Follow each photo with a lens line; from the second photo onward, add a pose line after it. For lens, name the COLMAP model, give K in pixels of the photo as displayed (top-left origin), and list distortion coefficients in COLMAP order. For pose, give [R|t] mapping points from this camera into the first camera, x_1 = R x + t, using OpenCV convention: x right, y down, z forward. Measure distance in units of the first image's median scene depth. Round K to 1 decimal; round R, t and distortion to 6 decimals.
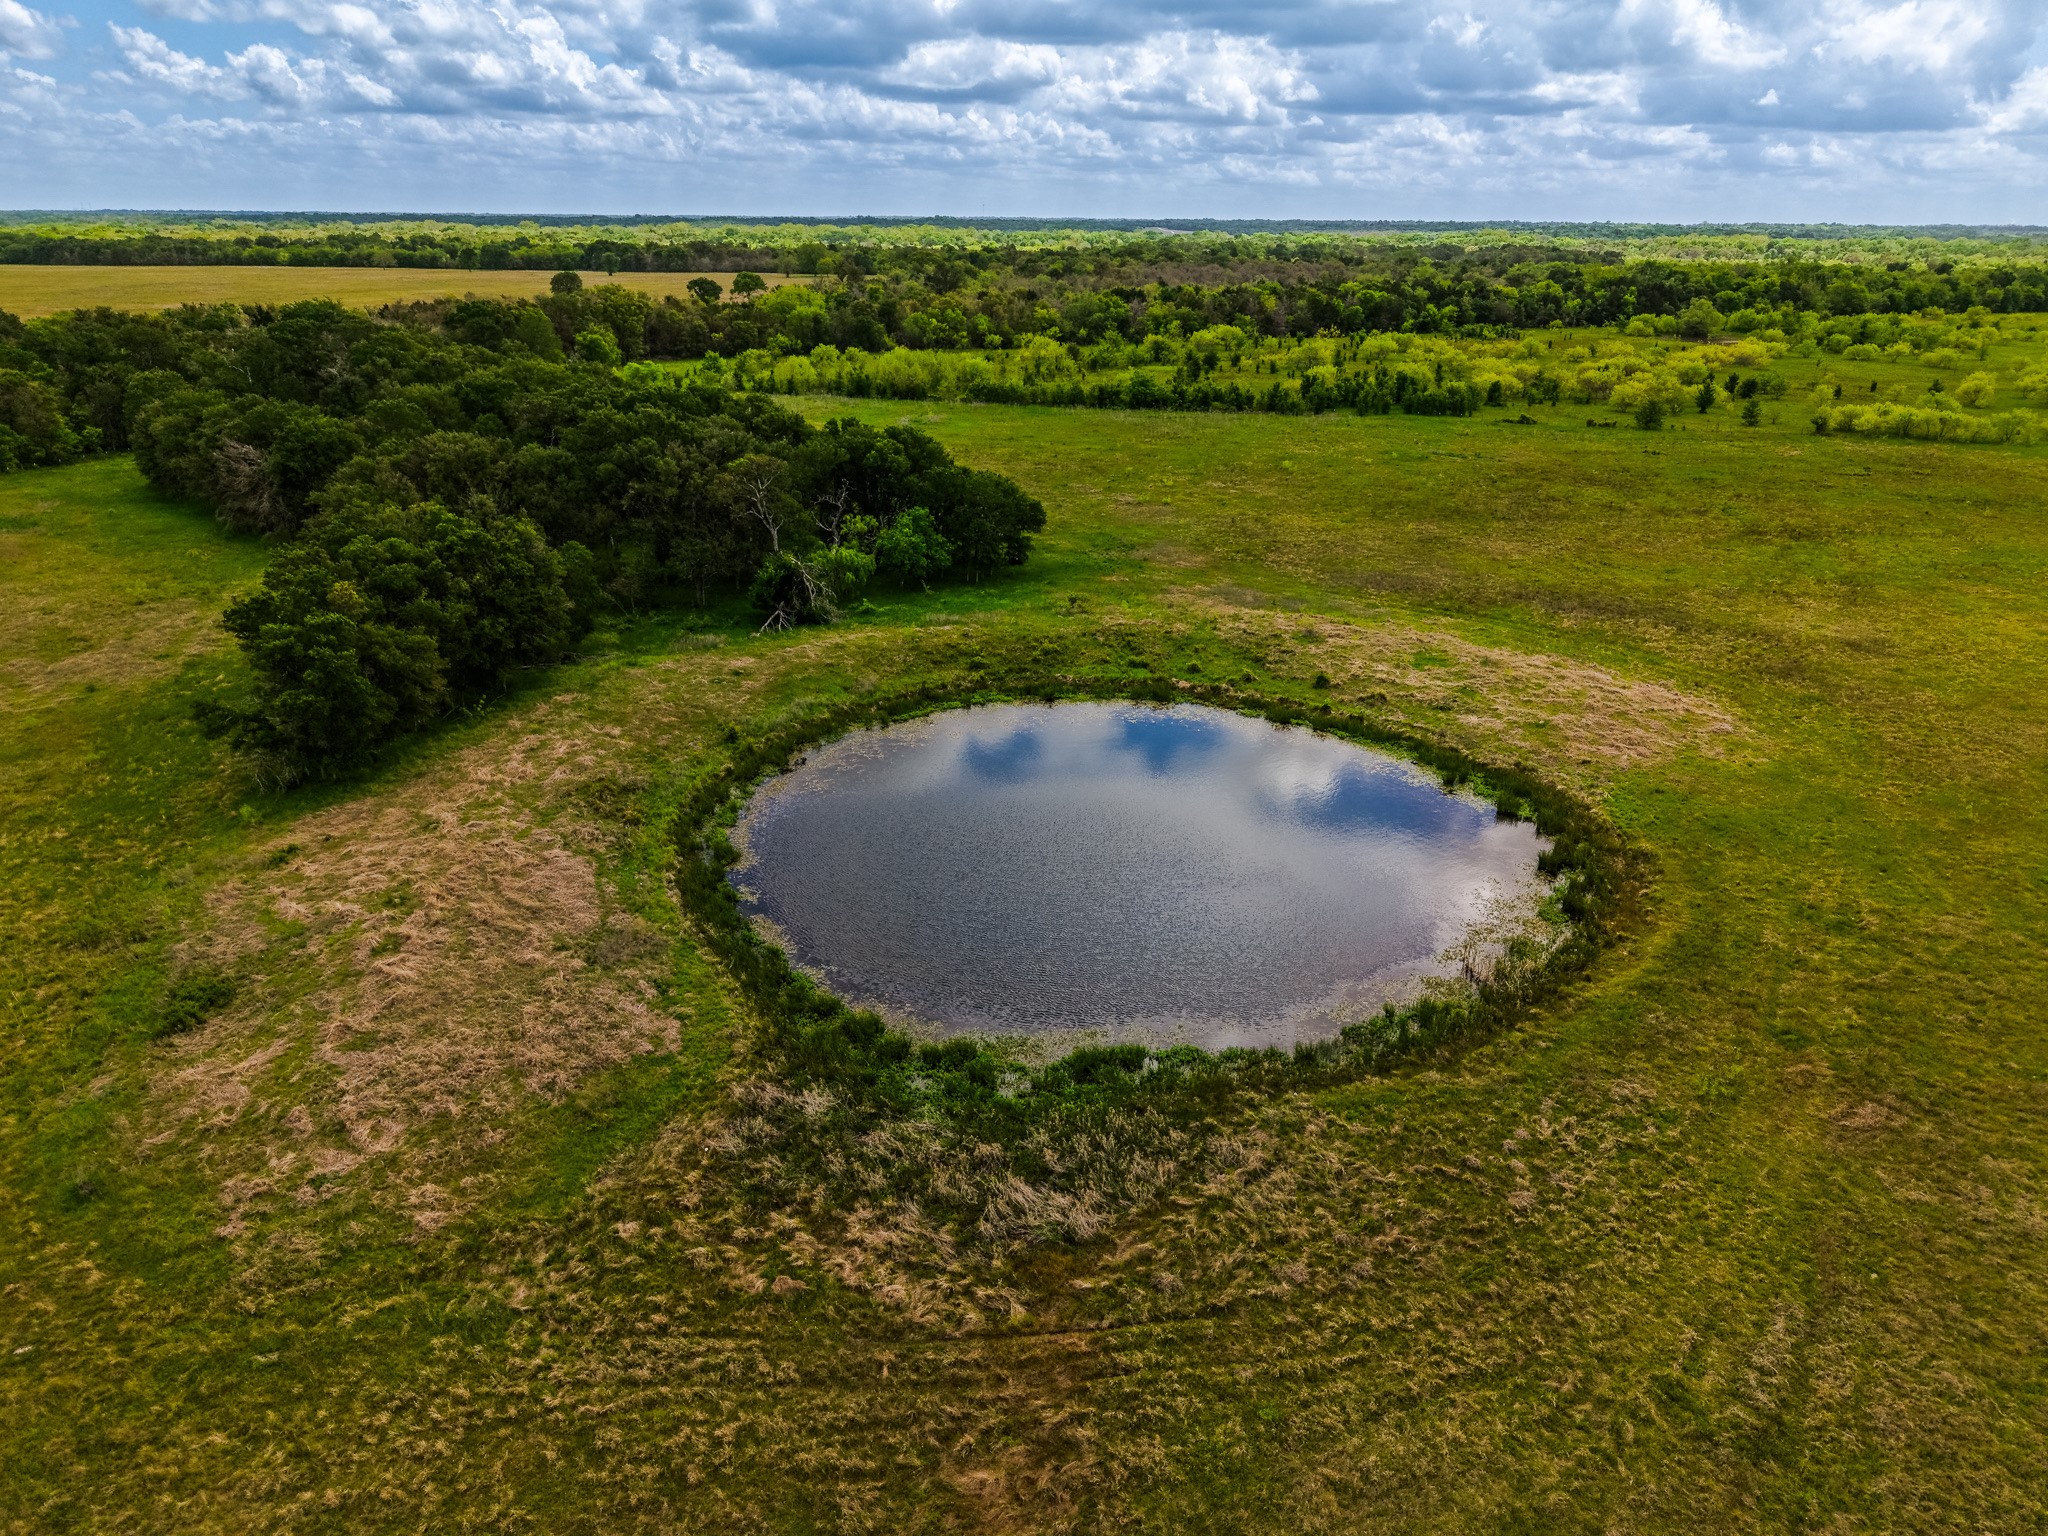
lens RADIAL K [[1385.9, 0, 1024.0], [0, 1385.9, 768.0], [0, 0, 1]] dist [0.003098, -0.000768]
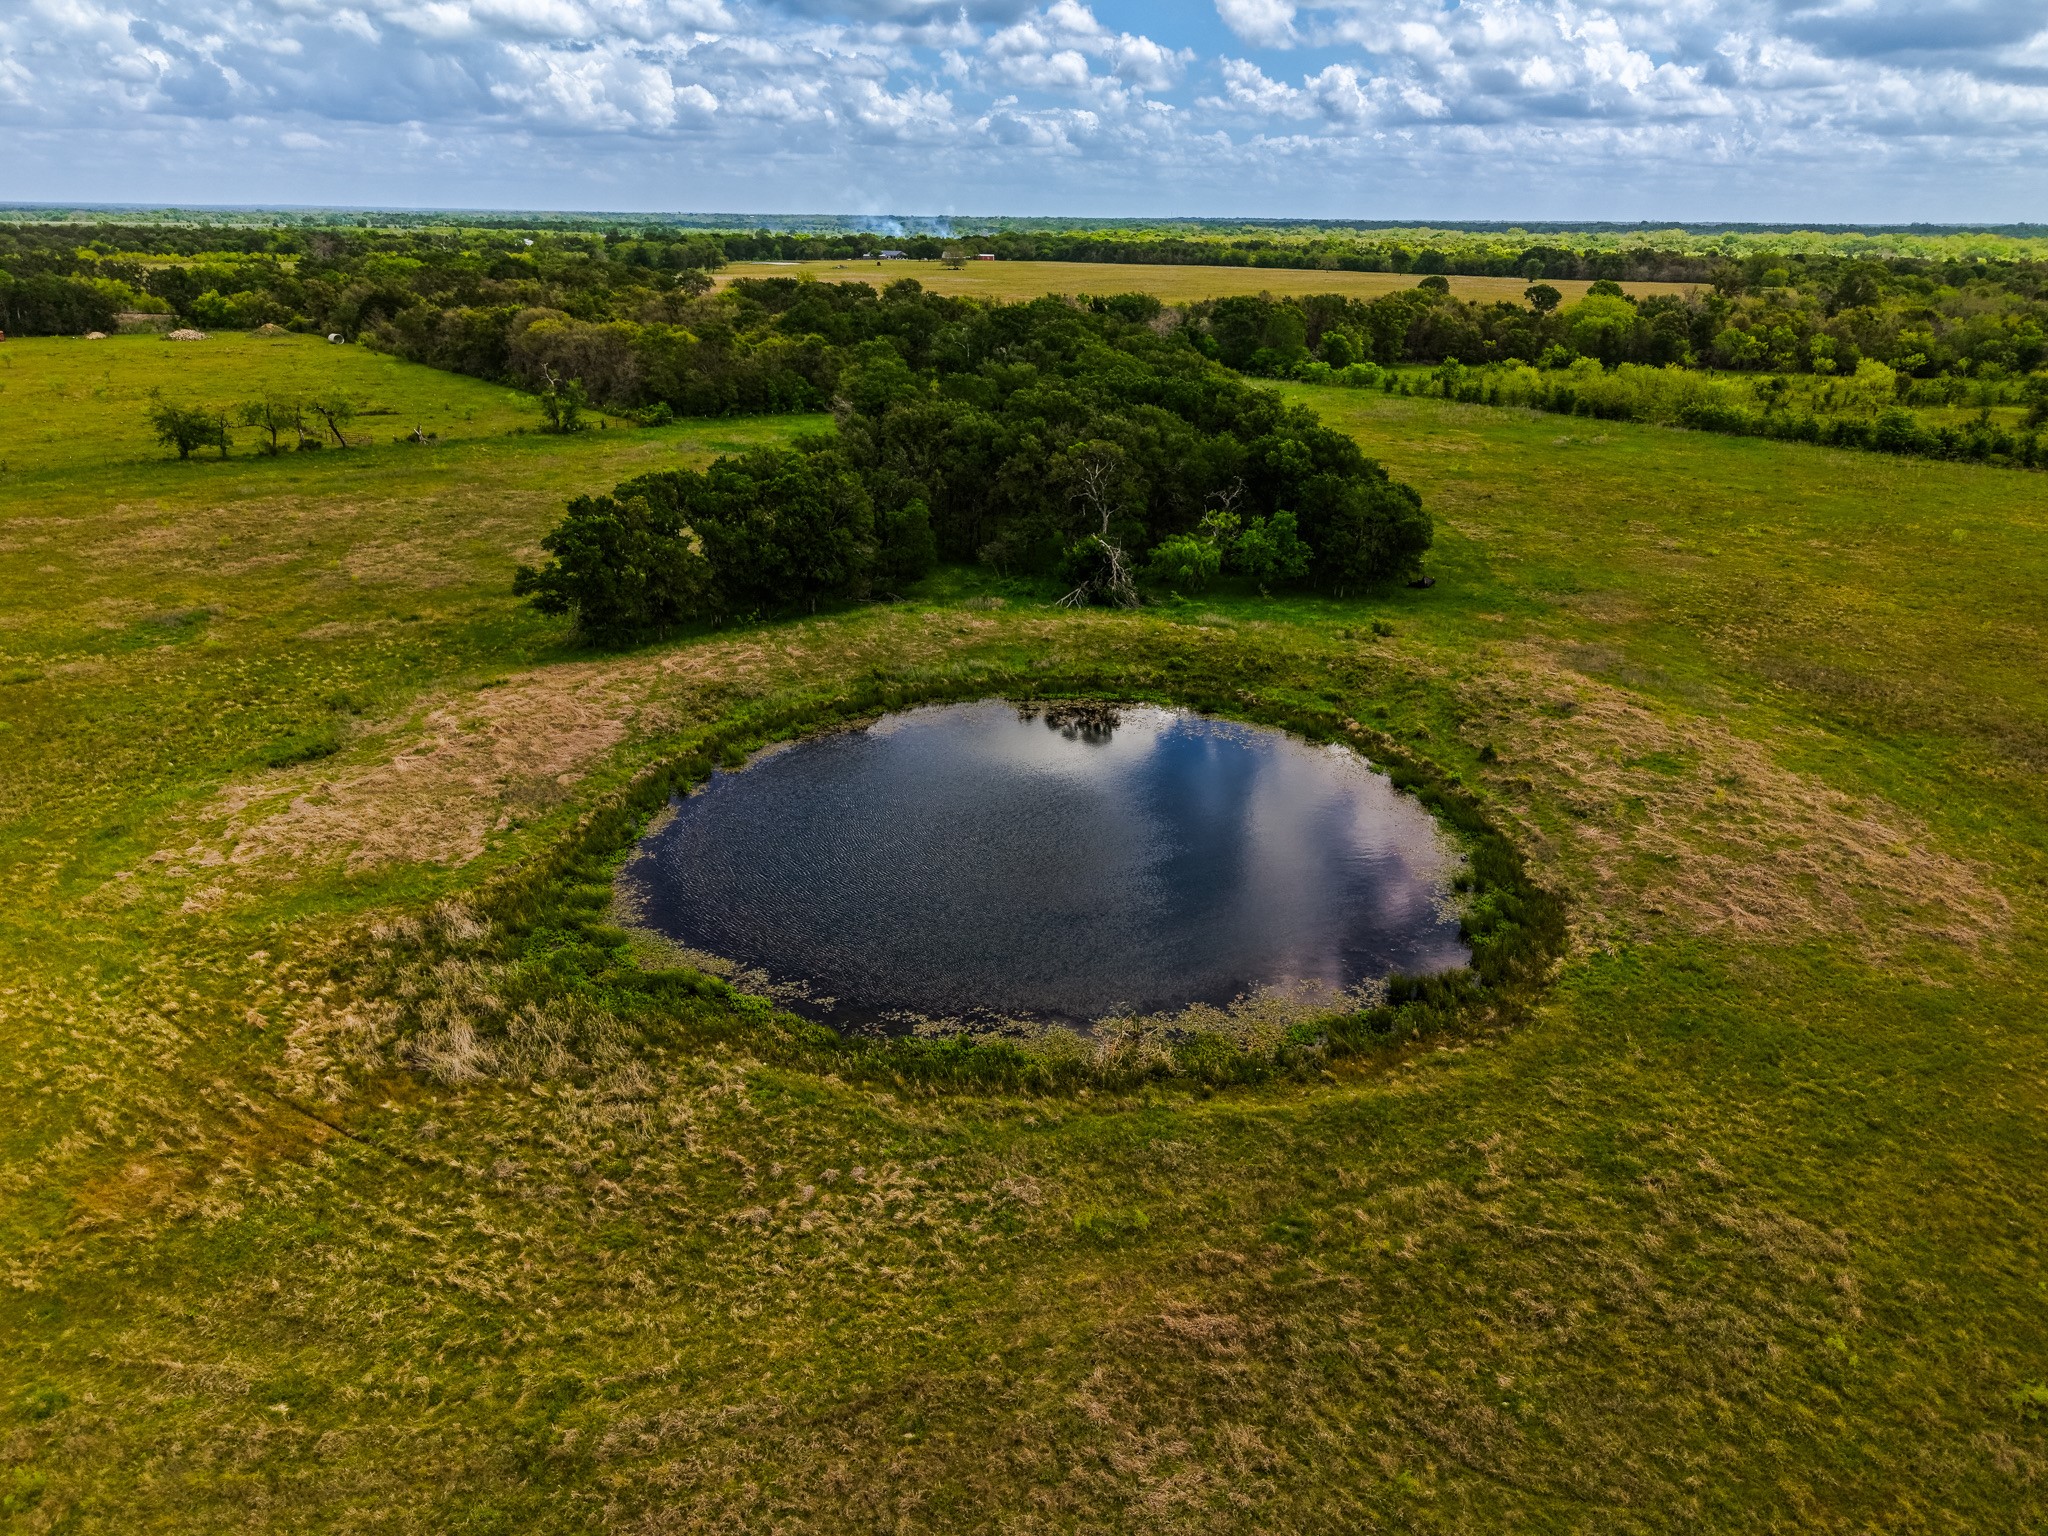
lens RADIAL K [[1396.6, 0, 1024.0], [0, 1396.6, 768.0], [0, 0, 1]] dist [0.005660, -0.001388]
pose [[0.794171, 0.222345, -0.565557, 0.102832], [-0.226567, 0.971895, 0.063942, -0.009654], [0.563879, 0.077355, 0.822227, 0.029870]]
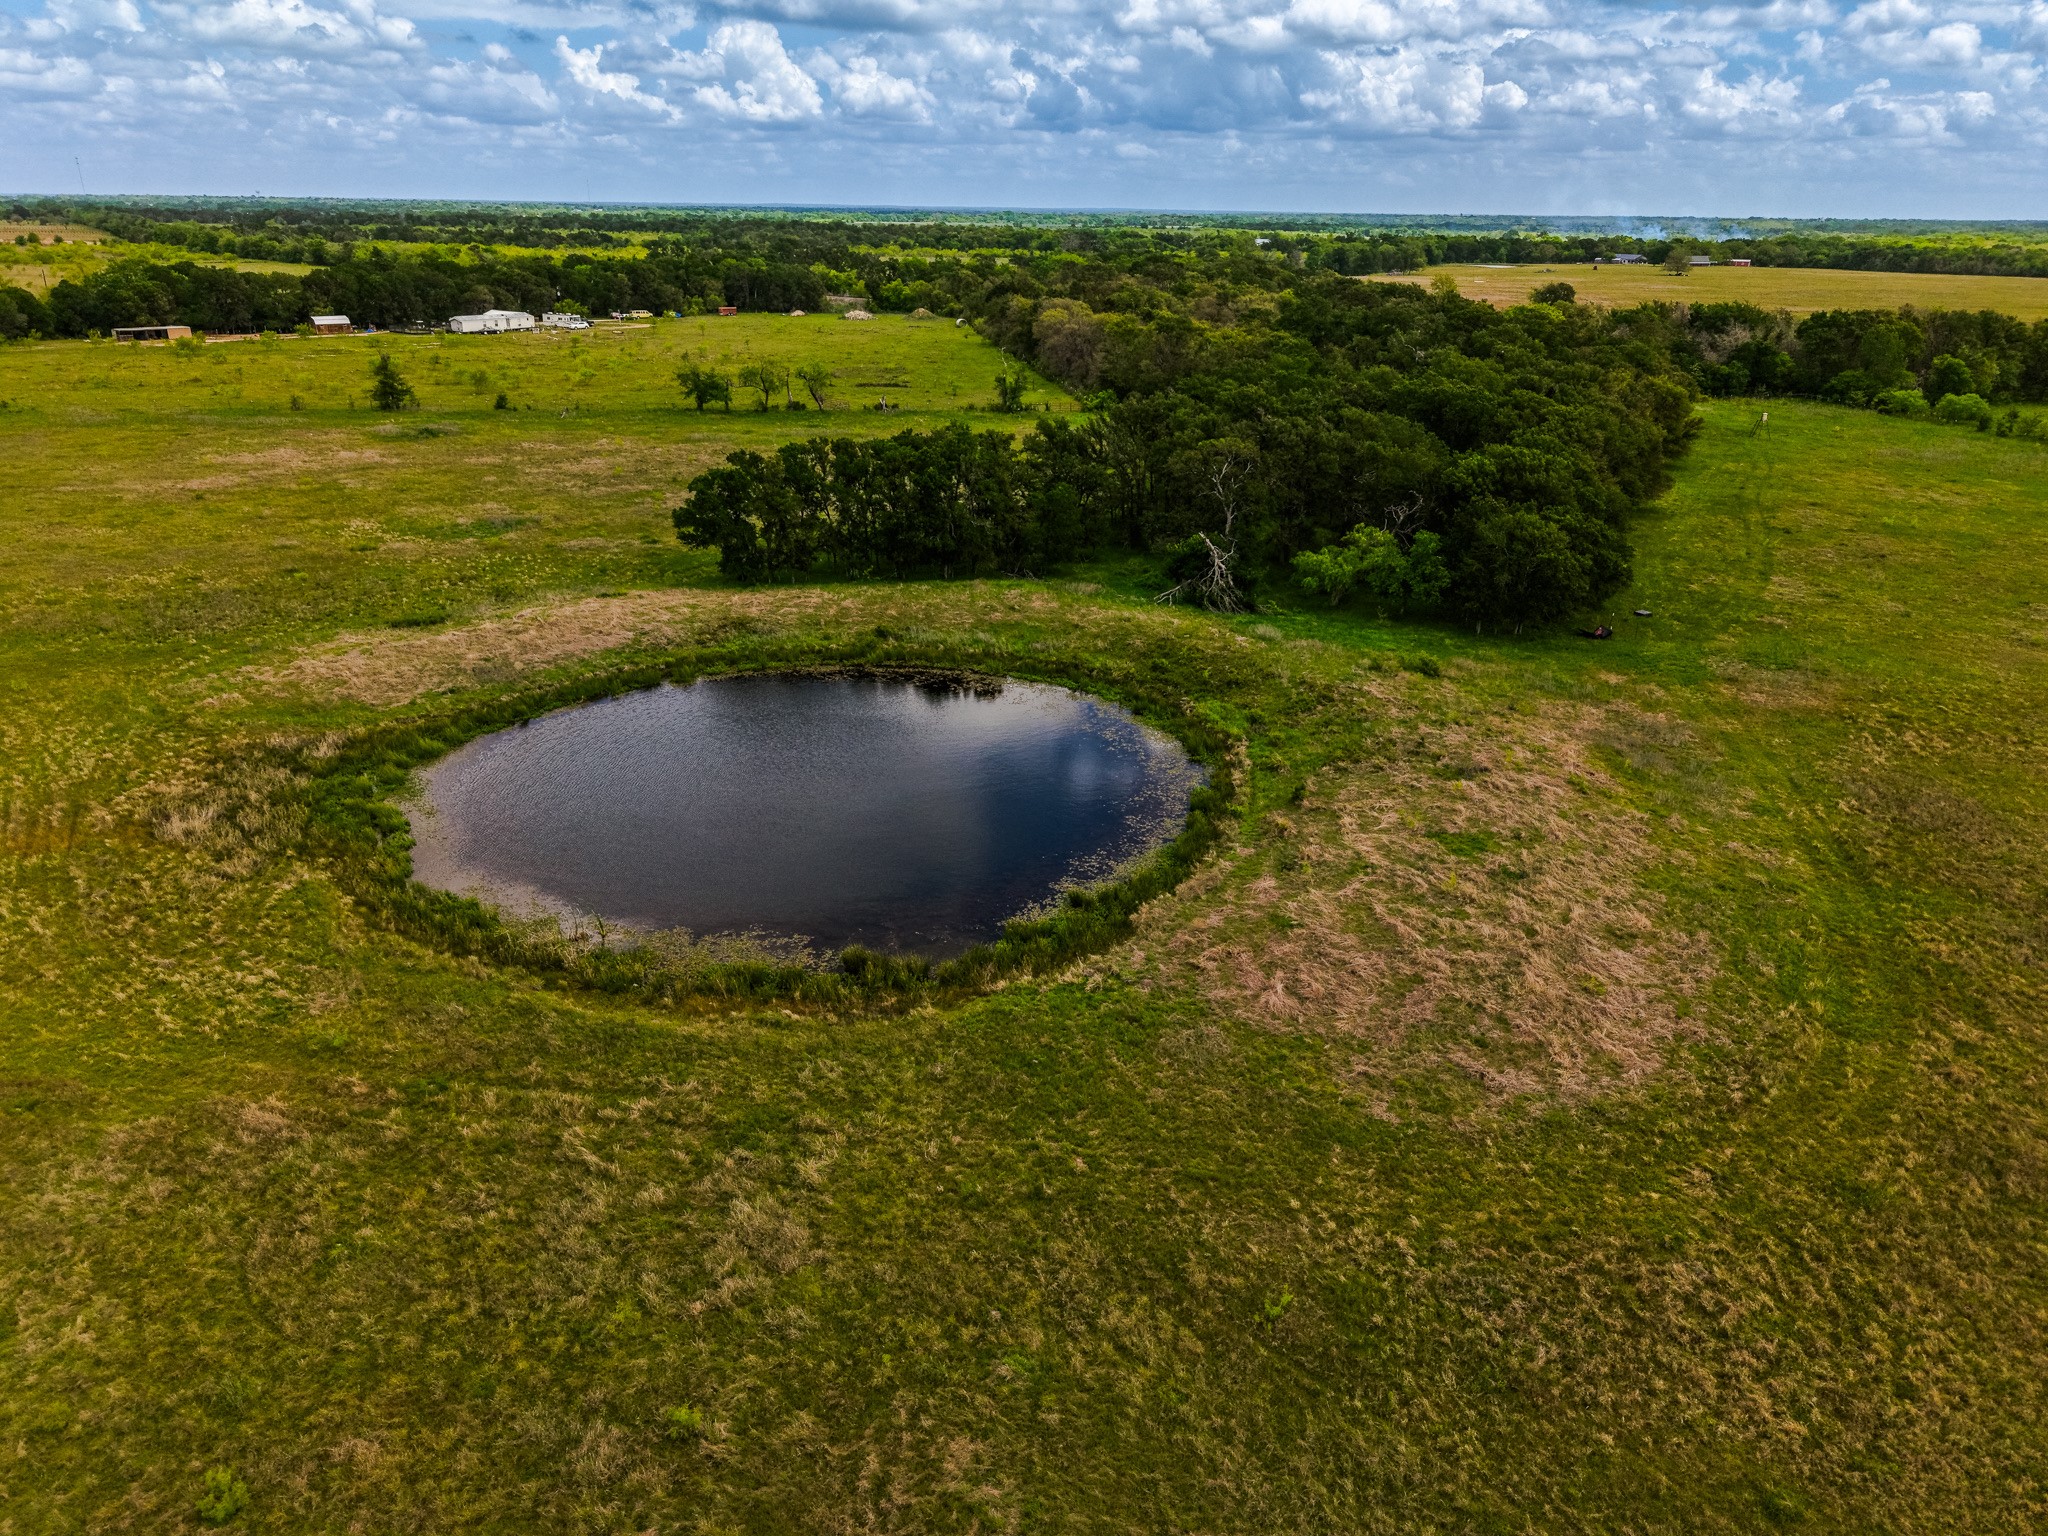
lens RADIAL K [[1396.6, 0, 1024.0], [0, 1396.6, 768.0], [0, 0, 1]] dist [0.005660, -0.001388]
pose [[0.392082, 0.336975, -0.855990, 0.176918], [-0.345039, 0.916434, 0.202726, -0.039367], [0.852772, 0.215865, 0.475587, 0.106966]]
